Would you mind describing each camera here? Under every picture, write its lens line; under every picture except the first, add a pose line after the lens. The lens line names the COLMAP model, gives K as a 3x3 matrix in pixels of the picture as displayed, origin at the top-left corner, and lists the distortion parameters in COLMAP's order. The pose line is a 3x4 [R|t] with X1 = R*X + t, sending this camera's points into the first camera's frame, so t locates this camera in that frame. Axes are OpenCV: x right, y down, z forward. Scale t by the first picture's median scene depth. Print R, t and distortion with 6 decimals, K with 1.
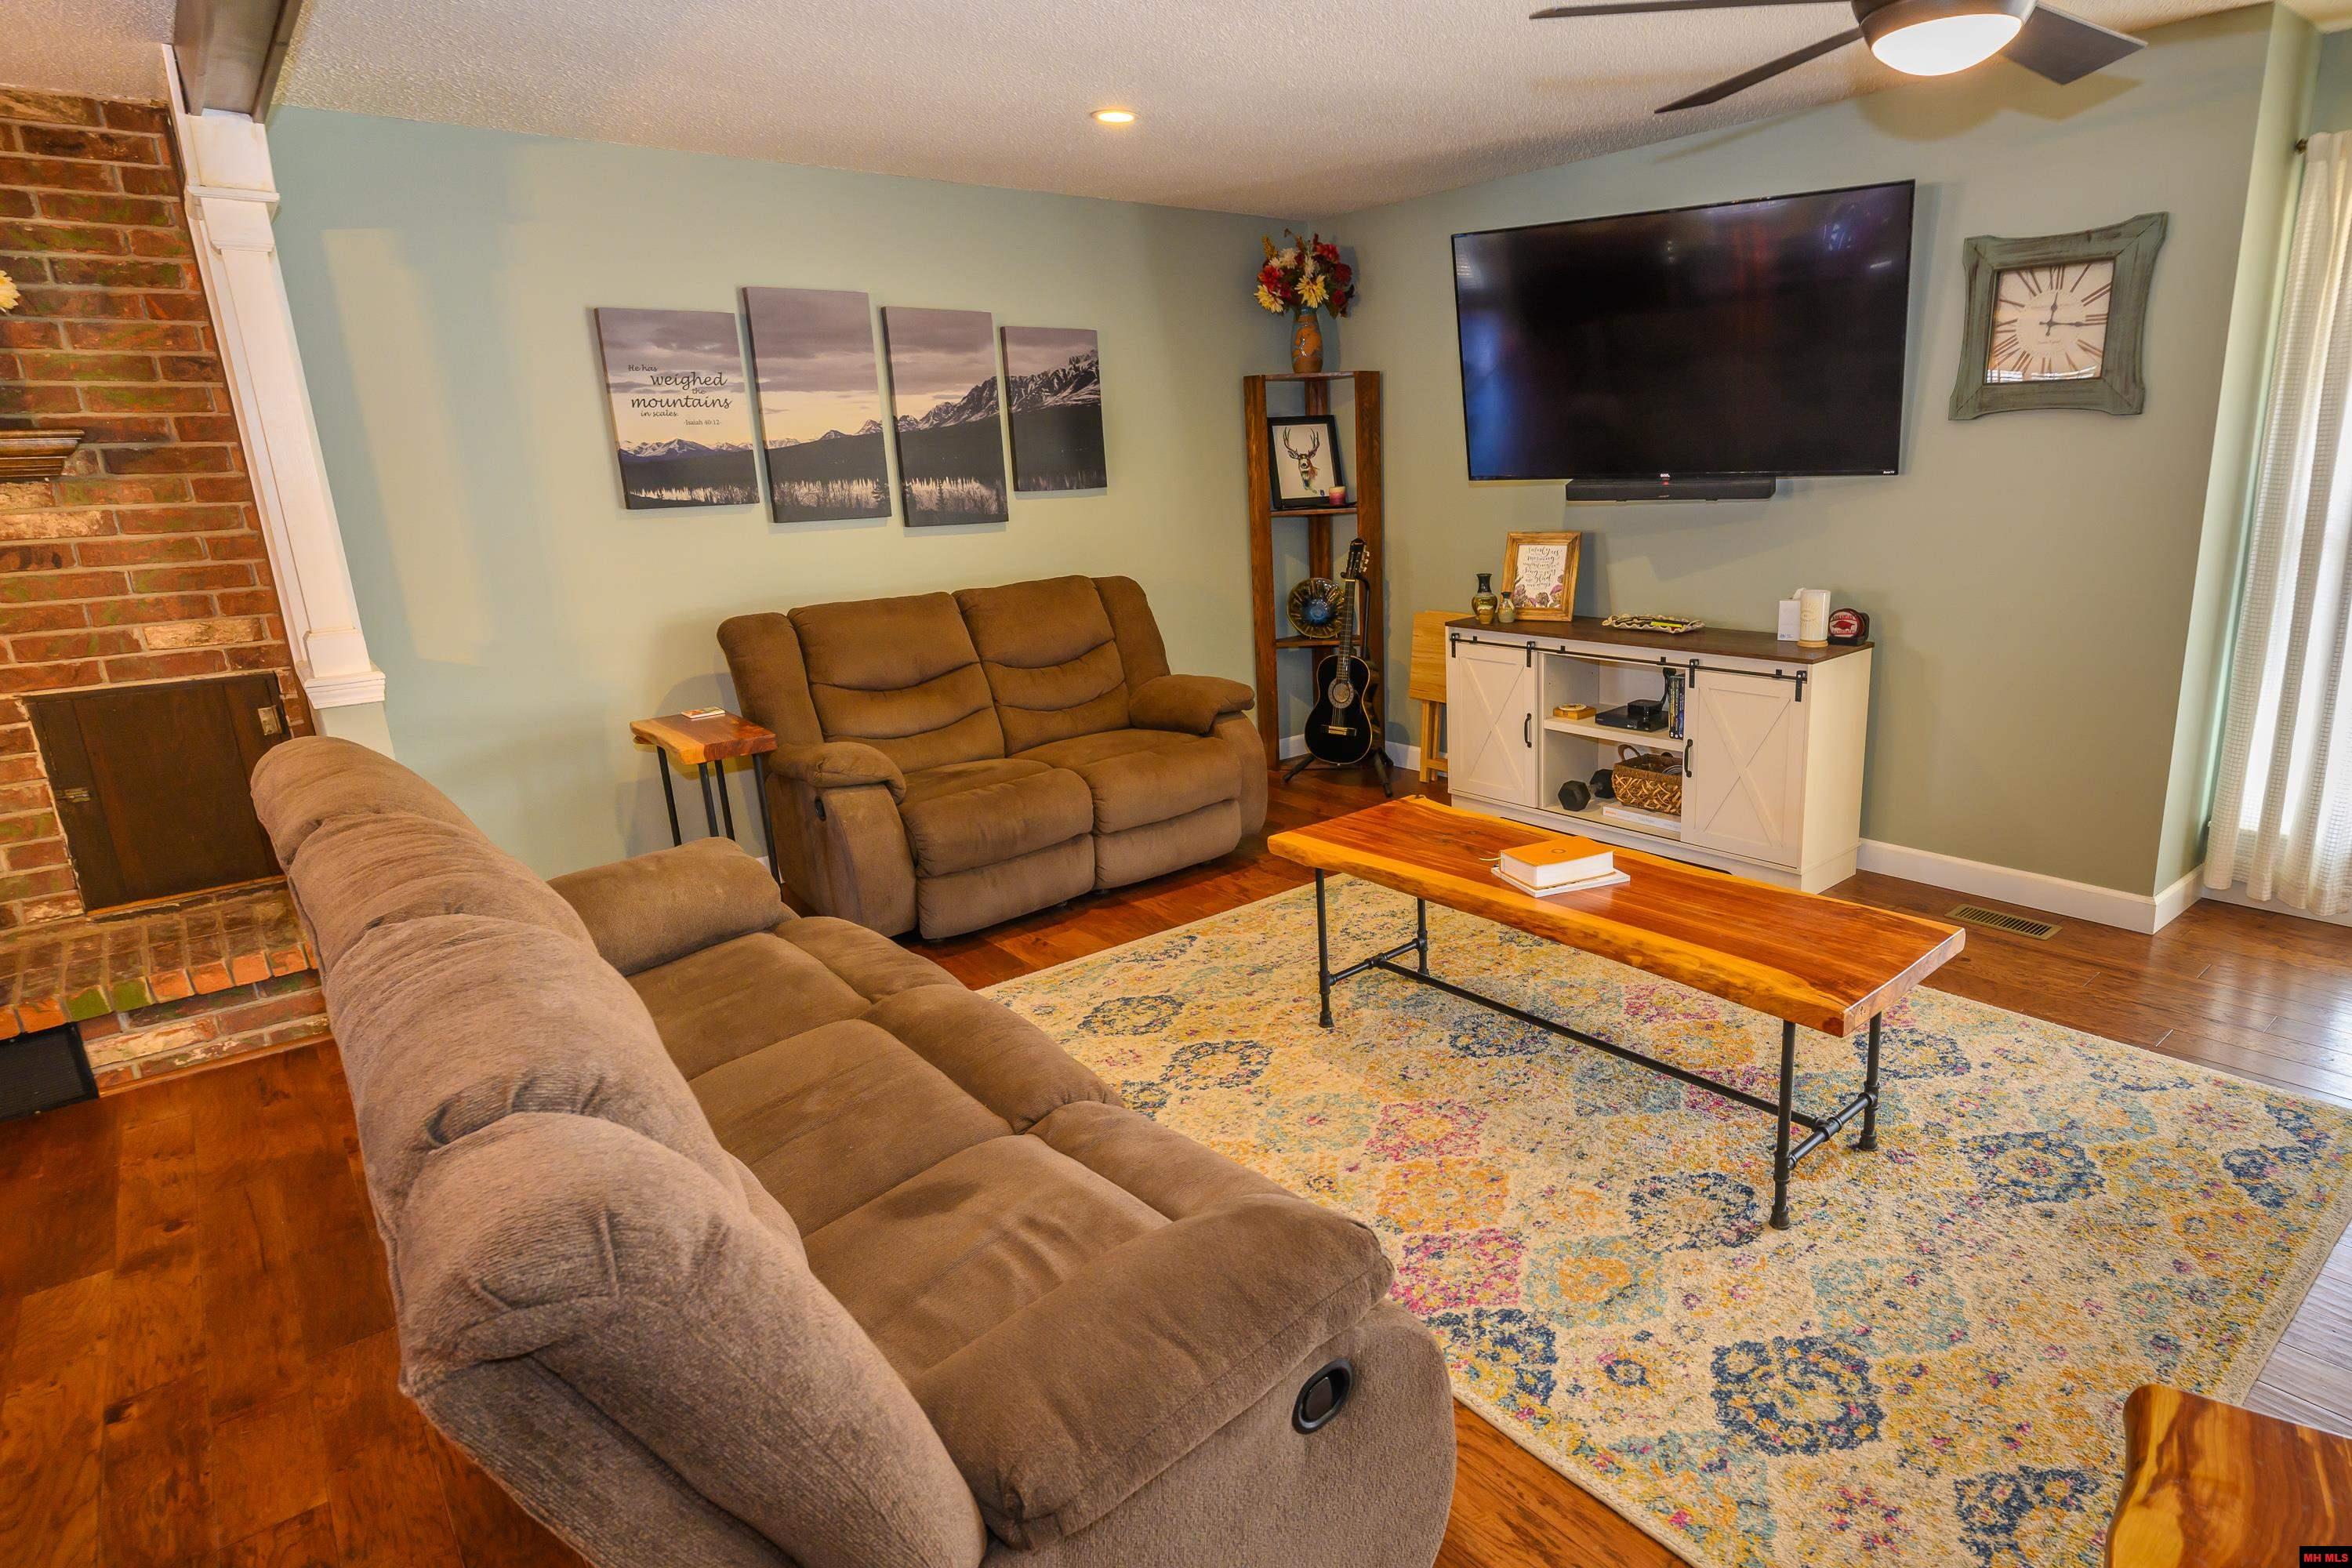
lens RADIAL K [[1273.0, 0, 1334.1], [0, 1273.0, 774.8], [0, 0, 1]] dist [-0.003845, 0.001082]
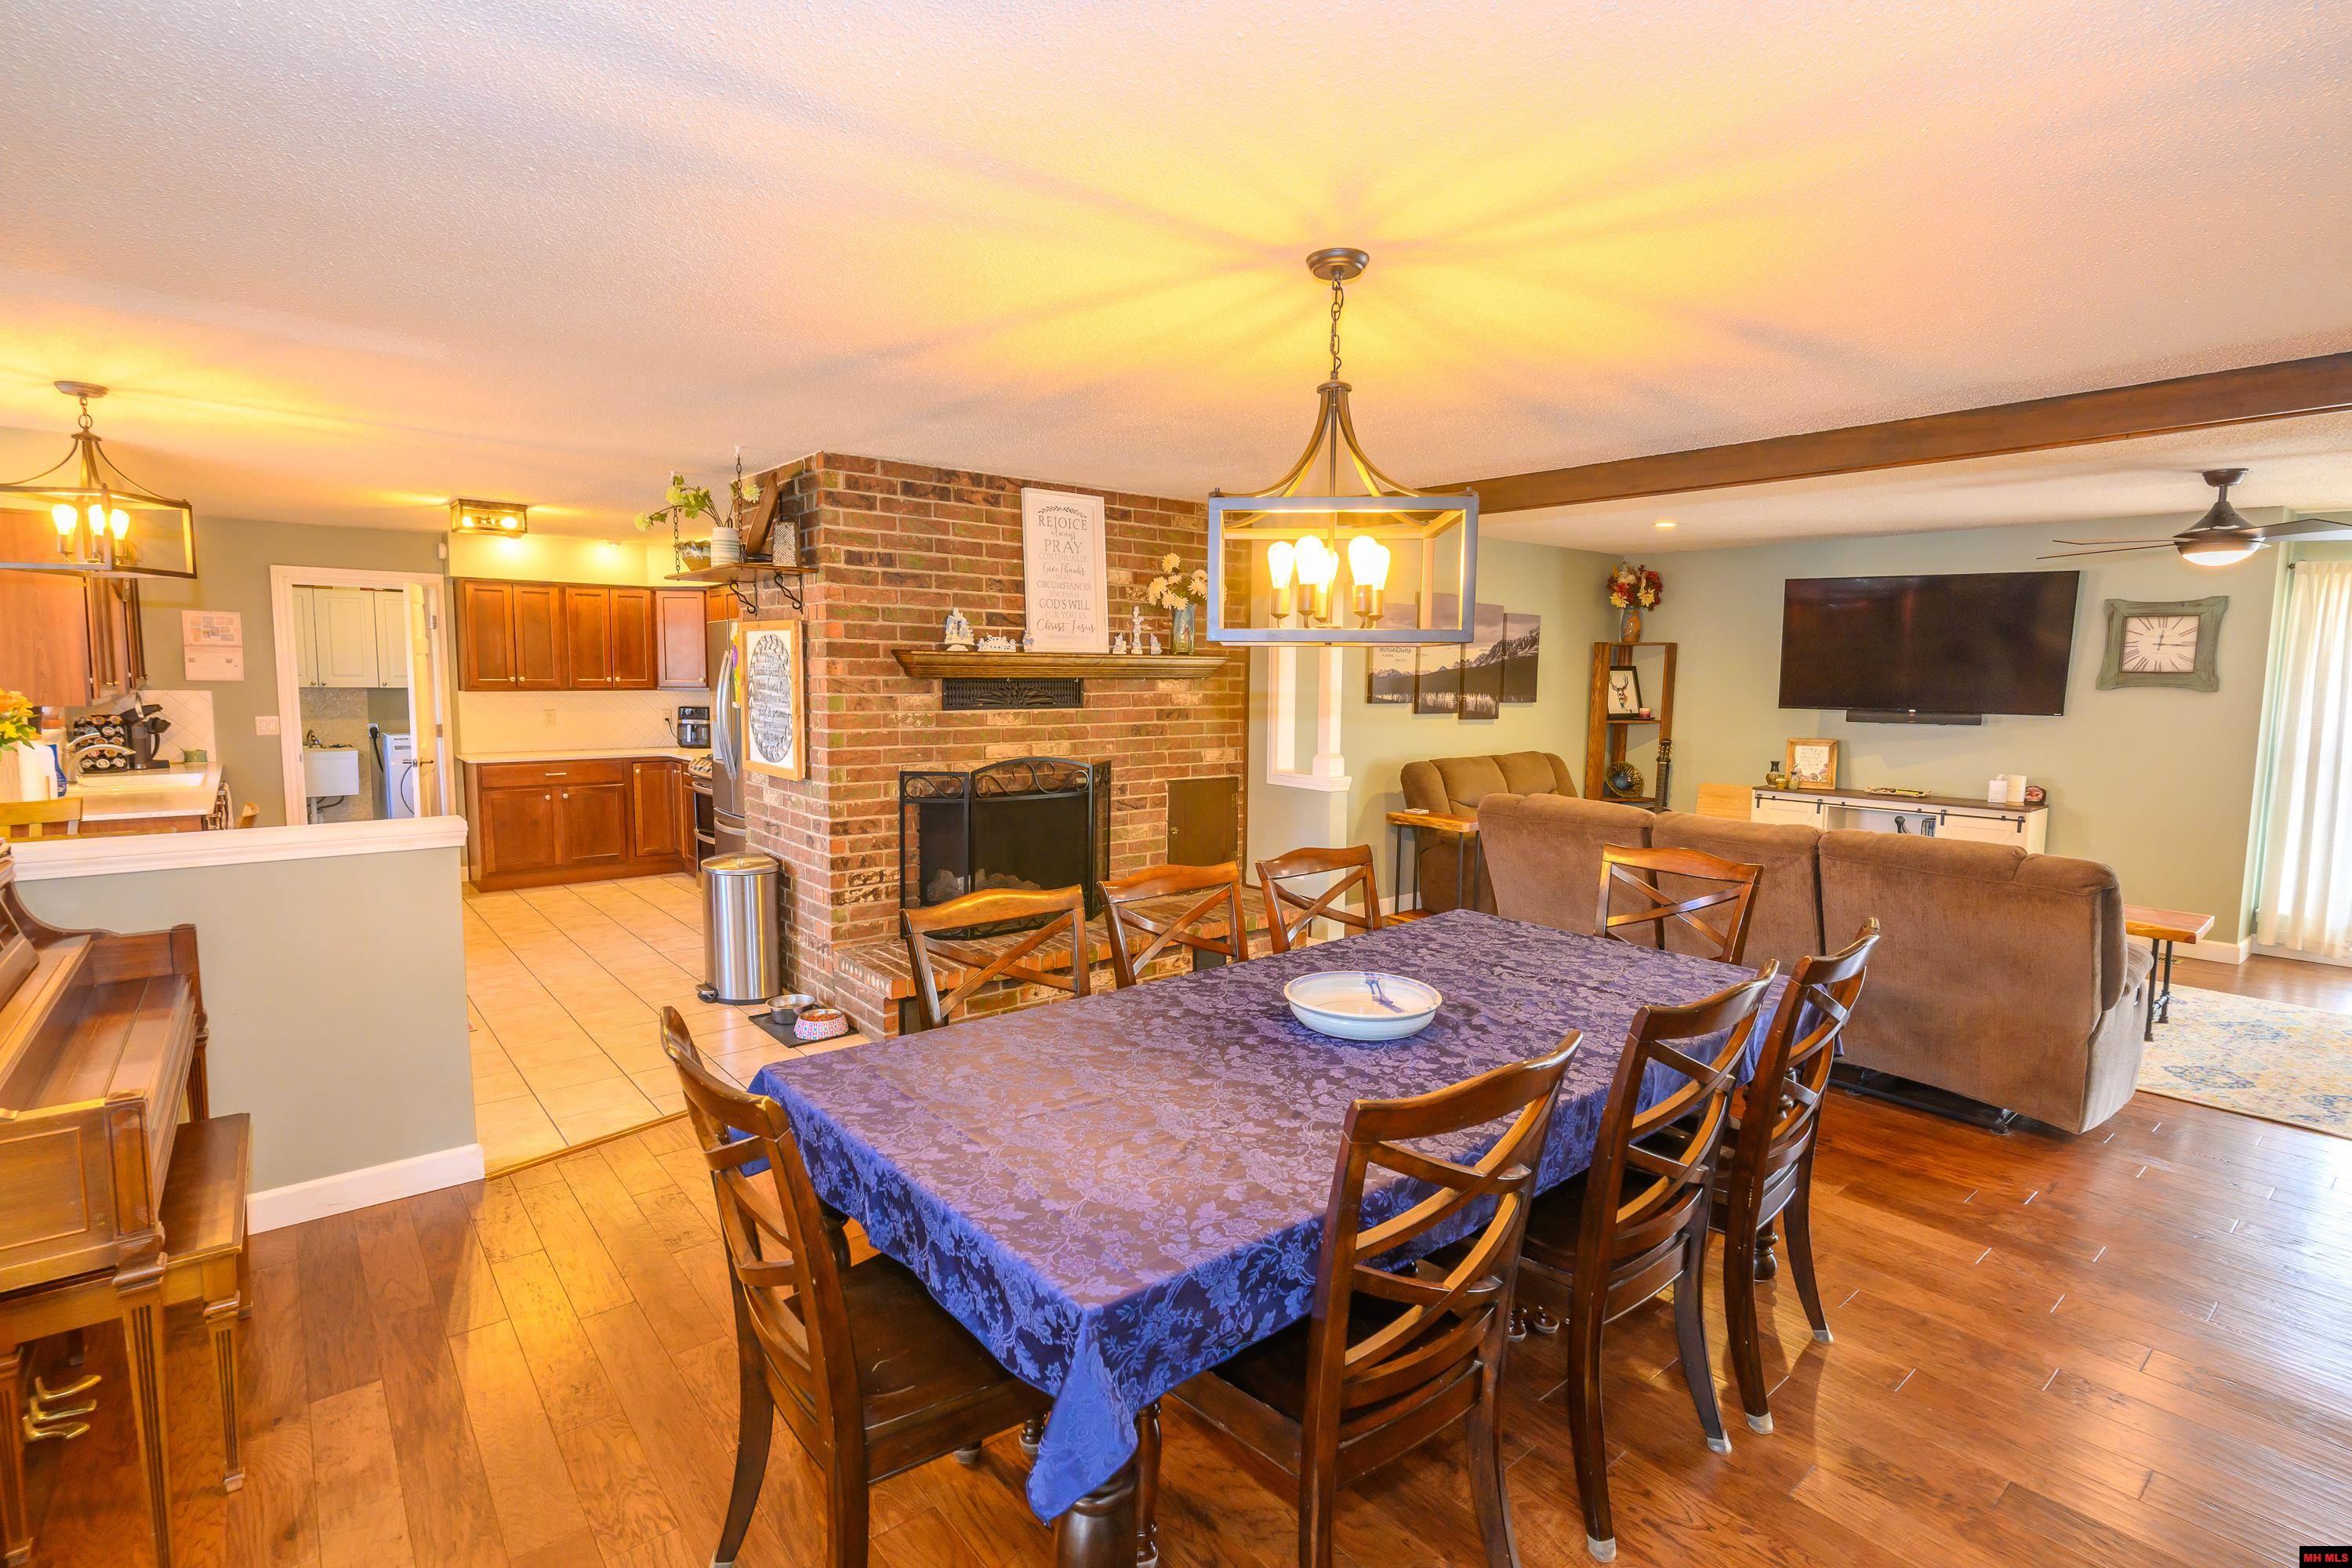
lens RADIAL K [[1113.9, 0, 1164.1], [0, 1113.9, 777.3], [0, 0, 1]] dist [-0.002618, 0.001865]
pose [[0.997888, 0.047740, -0.044046, -0.797239], [-0.053983, 0.986658, -0.153598, 0.175552], [0.036125, 0.155651, 0.987151, -0.648729]]
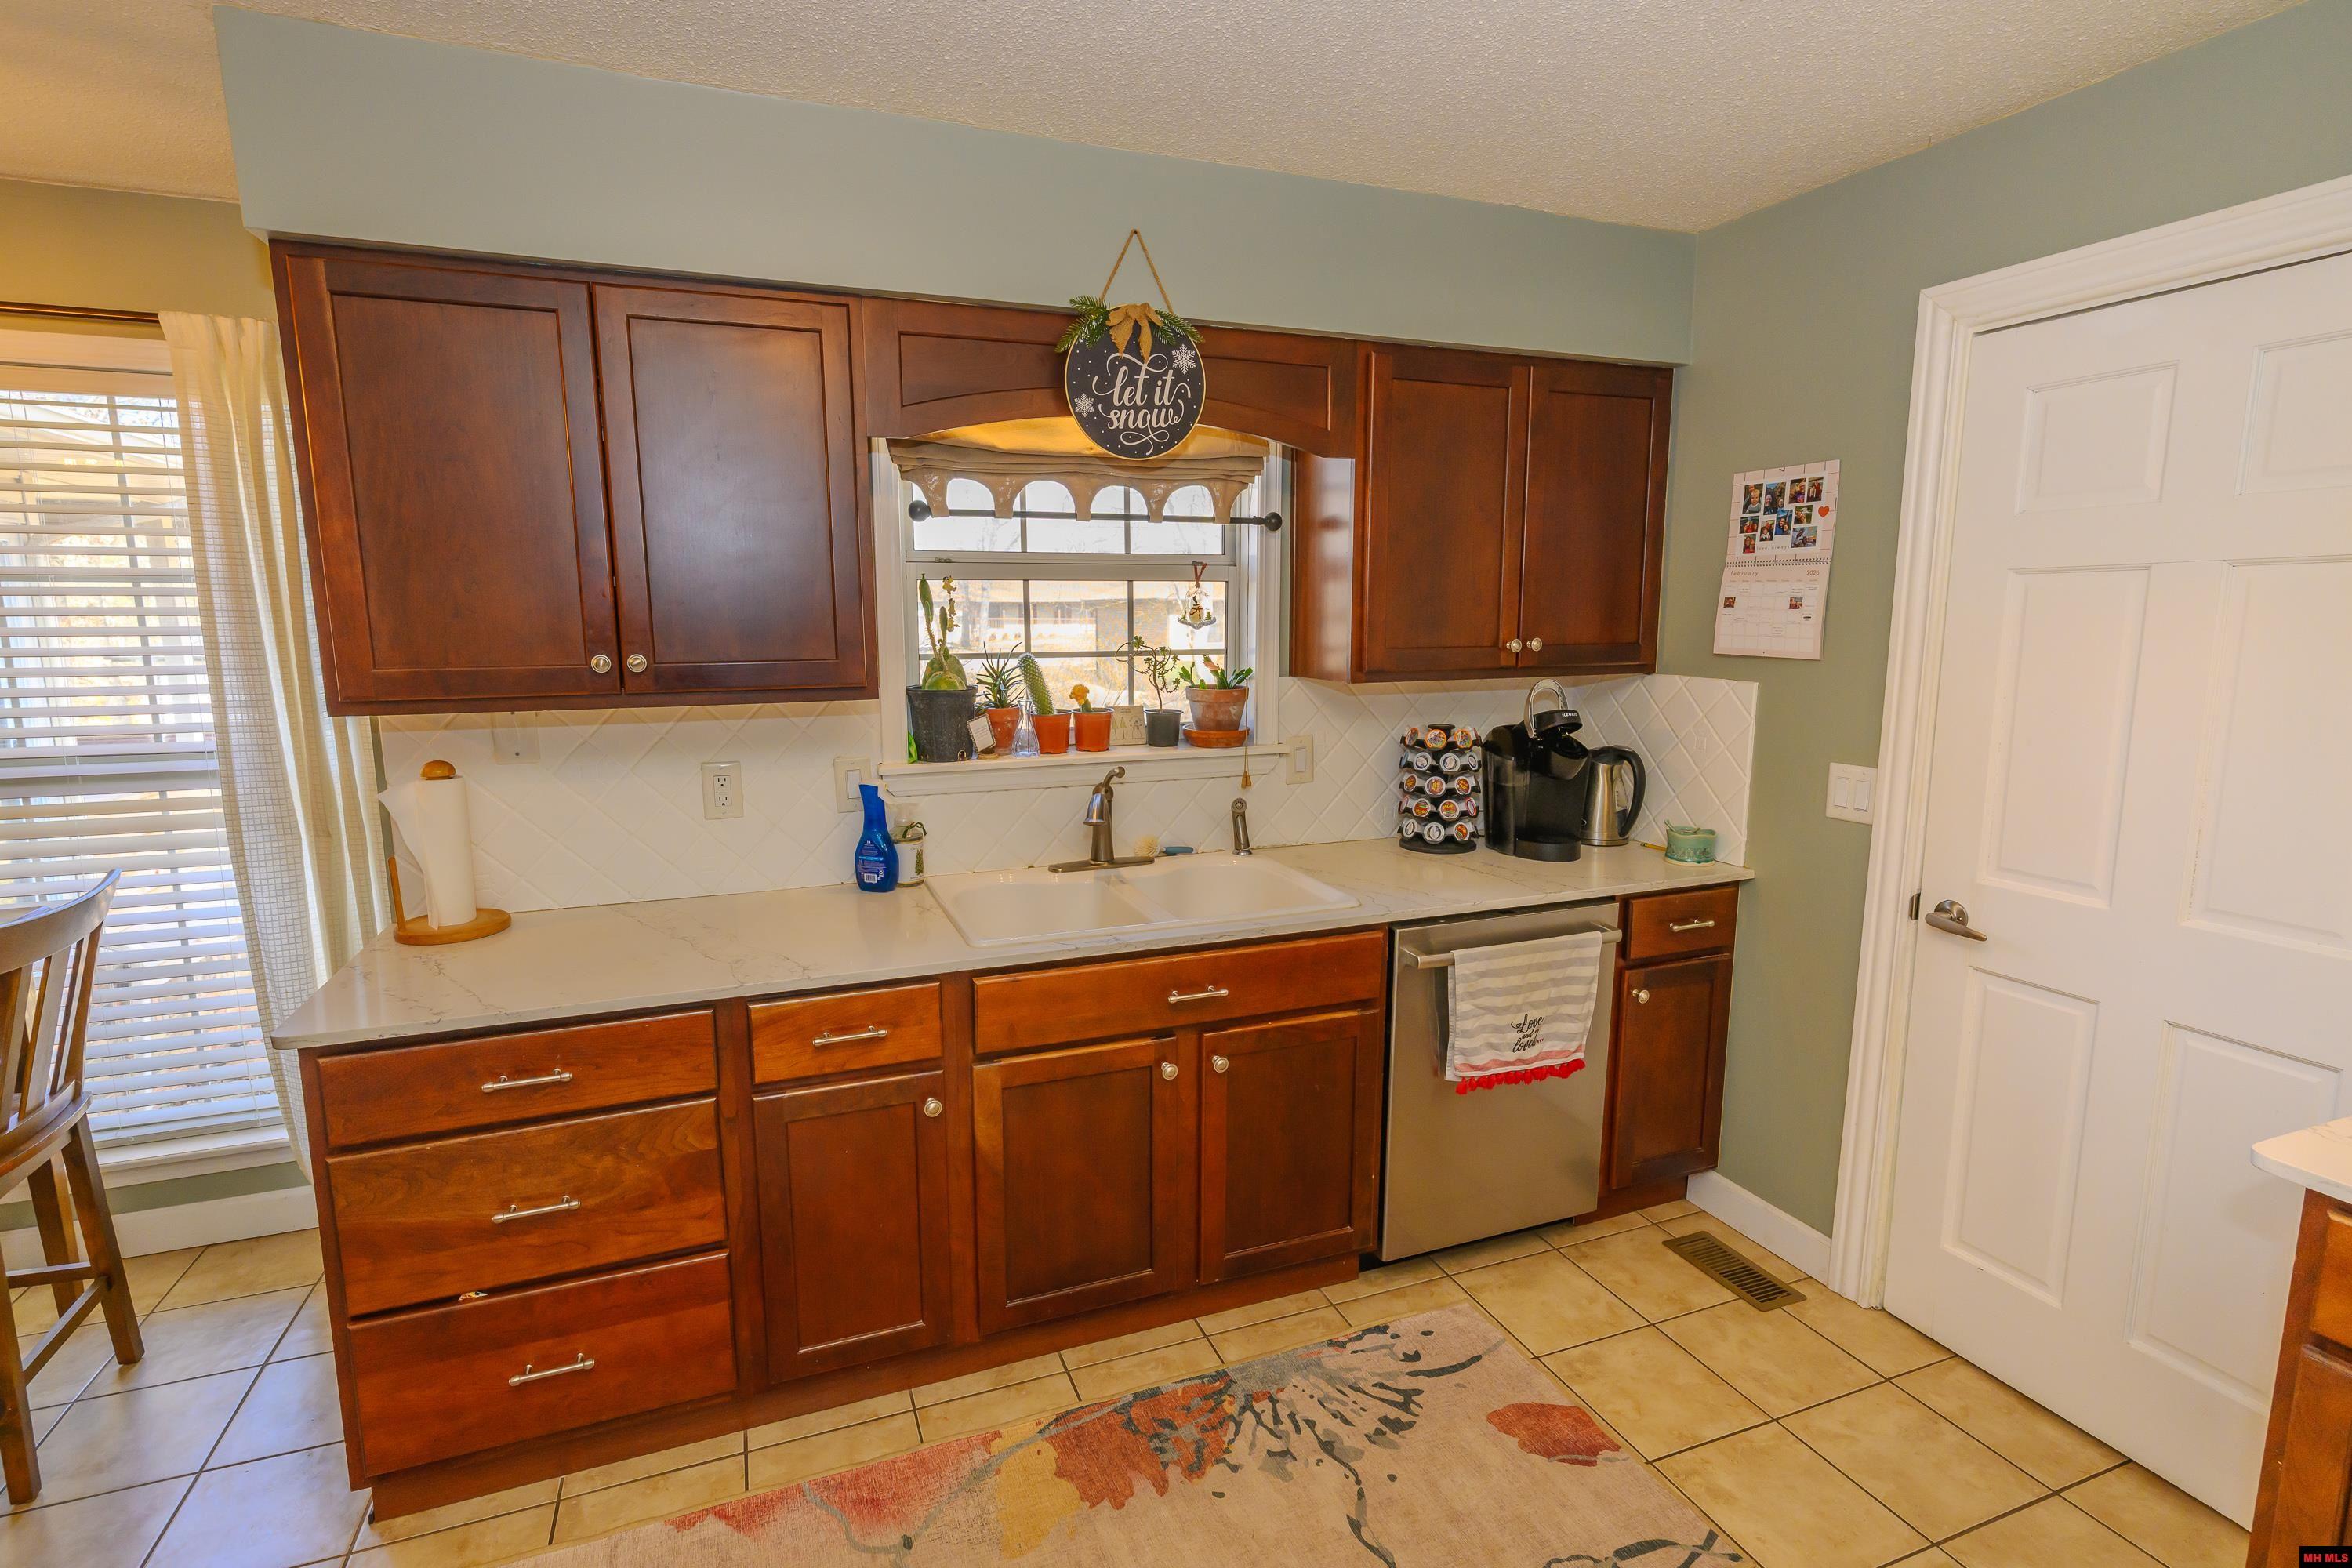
lens RADIAL K [[1113.9, 0, 1164.1], [0, 1113.9, 777.3], [0, 0, 1]] dist [-0.002618, 0.001865]
pose [[-0.361764, 0.171264, -0.916403, -1.627464], [-0.218196, 0.940124, 0.261834, -0.189286], [0.906376, 0.294677, -0.302734, 0.895534]]
